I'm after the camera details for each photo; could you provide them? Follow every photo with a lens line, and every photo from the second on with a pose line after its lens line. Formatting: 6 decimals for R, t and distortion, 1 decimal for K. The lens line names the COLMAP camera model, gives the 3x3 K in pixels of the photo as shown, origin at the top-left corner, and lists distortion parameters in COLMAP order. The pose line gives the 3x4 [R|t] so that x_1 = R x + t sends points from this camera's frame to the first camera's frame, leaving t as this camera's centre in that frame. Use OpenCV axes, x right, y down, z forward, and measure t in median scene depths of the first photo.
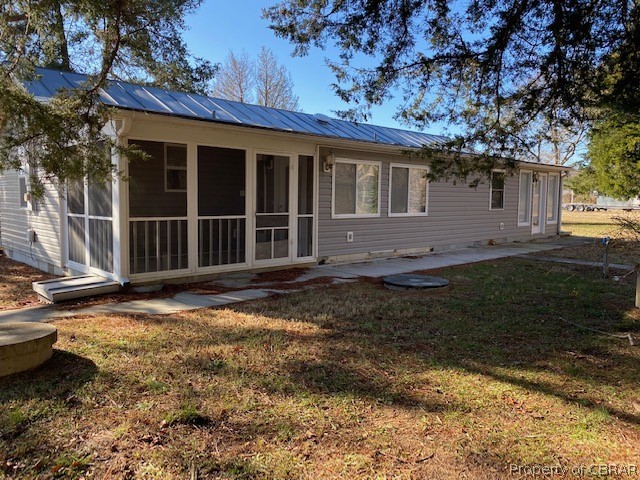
lens RADIAL K [[488.8, 0, 320.5], [0, 488.8, 238.2], [0, 0, 1]] dist [0.006953, -0.001124]
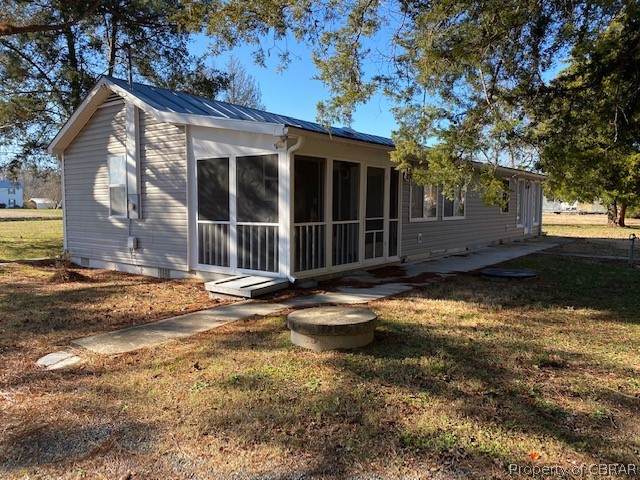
lens RADIAL K [[488.8, 0, 319.2], [0, 488.8, 241.4], [0, 0, 1]] dist [0.006953, -0.001124]
pose [[0.989355, -0.020391, 0.144084, -0.376166], [0.021312, 0.999761, -0.004853, 0.005480], [-0.143951, 0.007872, 0.989554, -0.098585]]
